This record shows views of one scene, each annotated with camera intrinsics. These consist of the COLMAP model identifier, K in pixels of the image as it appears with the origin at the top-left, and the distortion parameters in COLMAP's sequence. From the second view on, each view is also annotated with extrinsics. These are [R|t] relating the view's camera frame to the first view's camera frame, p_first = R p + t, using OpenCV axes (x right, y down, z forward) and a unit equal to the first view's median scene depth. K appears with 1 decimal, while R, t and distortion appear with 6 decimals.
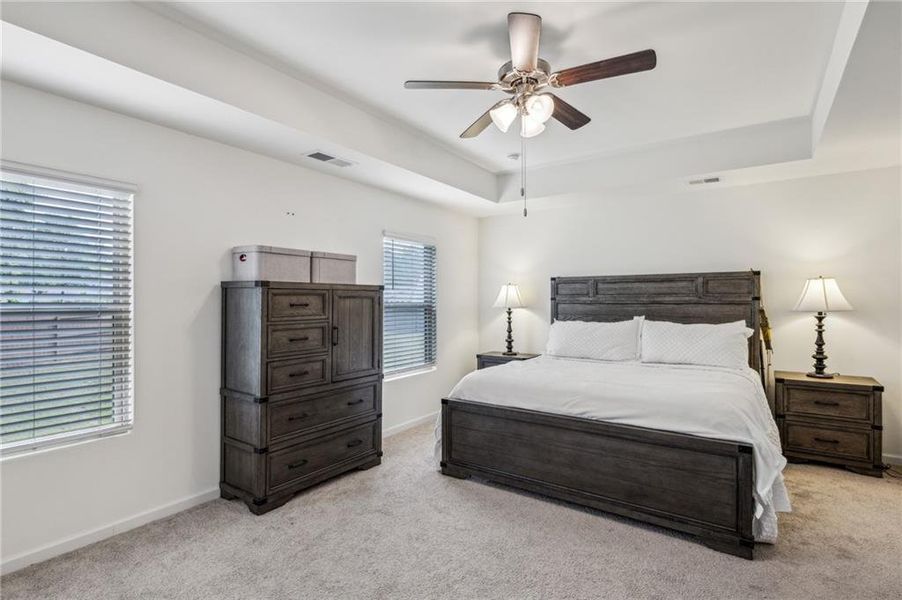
lens RADIAL K [[450.8, 0, 451.0], [0, 450.8, 300.0], [0, 0, 1]] dist [0.004824, 0.000326]
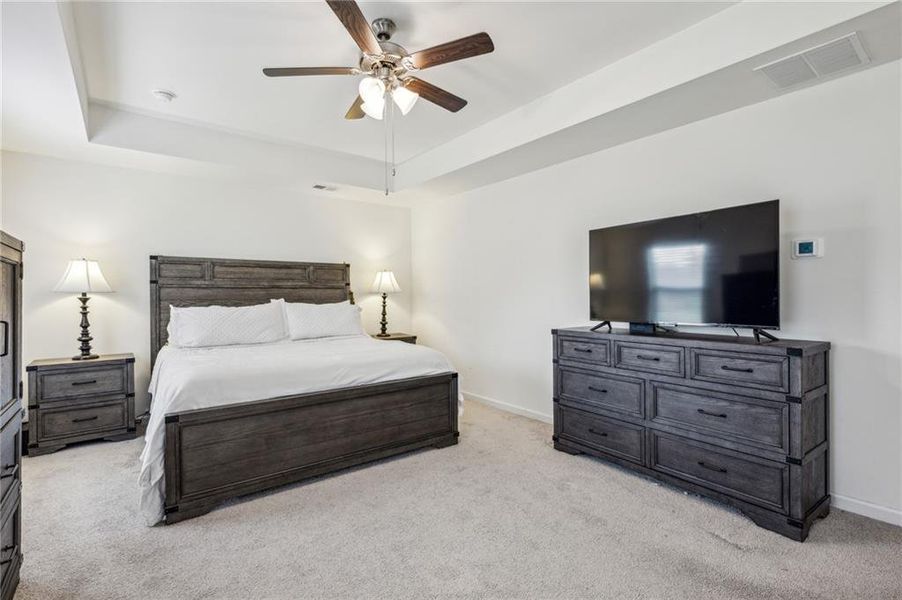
lens RADIAL K [[420.3, 0, 445.7], [0, 420.3, 296.6], [0, 0, 1]] dist [-0.001133, -0.000664]
pose [[0.296832, -0.005463, 0.954914, -0.417560], [0.003289, 0.999984, 0.004698, 0.027218], [-0.954924, 0.001746, 0.296845, 0.328931]]
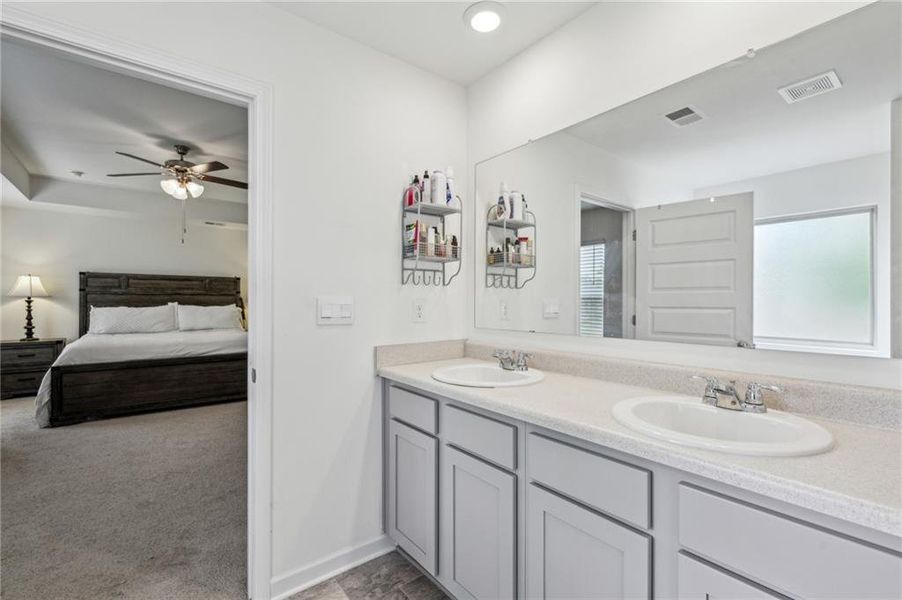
lens RADIAL K [[406.1, 0, 451.0], [0, 406.1, 300.0], [0, 0, 1]] dist [-0.001335, -0.000079]
pose [[0.292407, 0.004342, 0.956284, -0.630181], [-0.006225, 0.999977, -0.002637, 0.025905], [-0.956274, -0.005182, 0.292428, -0.308022]]
